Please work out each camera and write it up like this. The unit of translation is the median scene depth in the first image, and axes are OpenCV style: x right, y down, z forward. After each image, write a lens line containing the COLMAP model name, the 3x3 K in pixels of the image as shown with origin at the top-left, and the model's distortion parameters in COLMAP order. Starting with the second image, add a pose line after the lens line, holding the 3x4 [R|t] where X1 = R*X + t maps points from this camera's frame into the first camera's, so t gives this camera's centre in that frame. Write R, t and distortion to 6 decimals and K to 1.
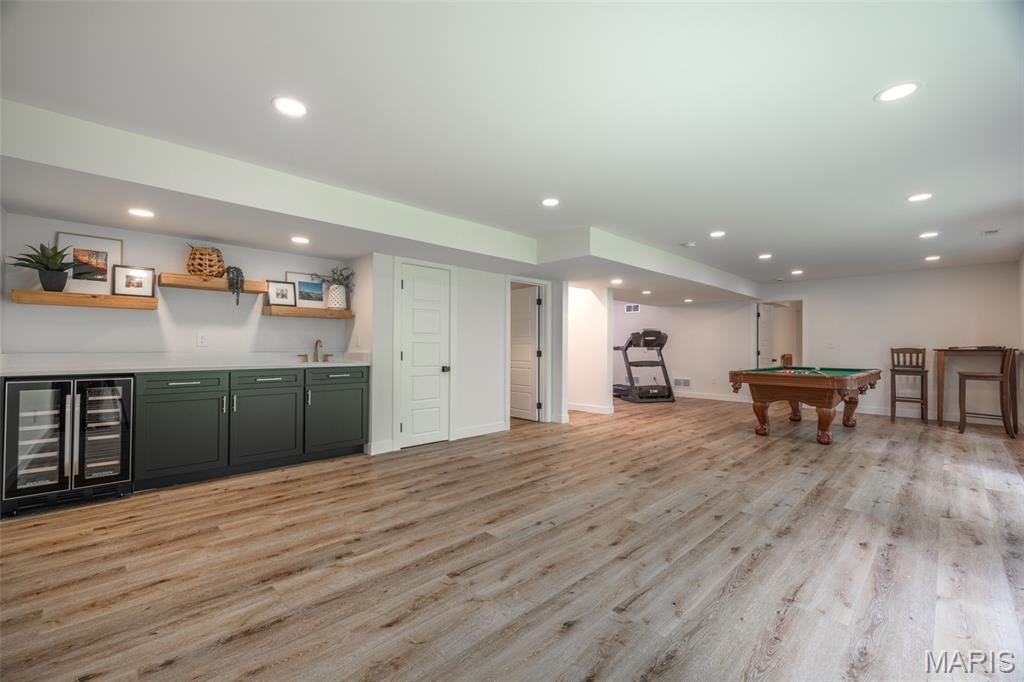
lens RADIAL K [[426.2, 0, 503.9], [0, 426.2, 339.0], [0, 0, 1]] dist [-0.001269, -0.000680]
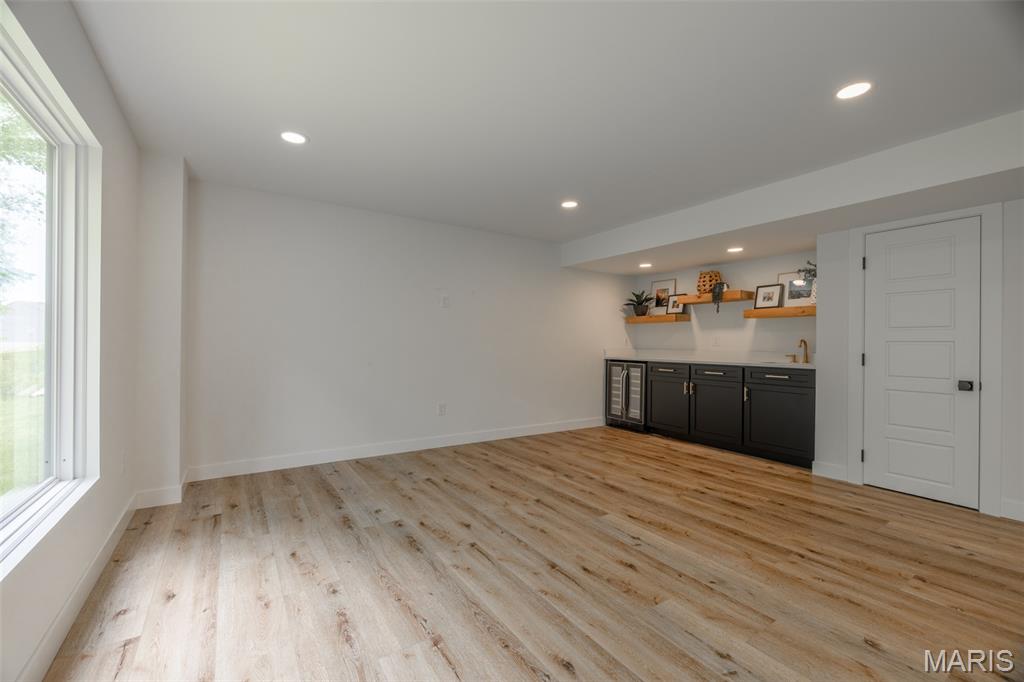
lens RADIAL K [[426.2, 0, 511.3], [0, 426.2, 344.2], [0, 0, 1]] dist [-0.001269, -0.000680]
pose [[-0.174549, -0.004140, -0.984640, 0.928916], [0.006828, 0.999962, -0.005415, 0.019354], [0.984625, -0.007668, -0.174514, 0.814884]]
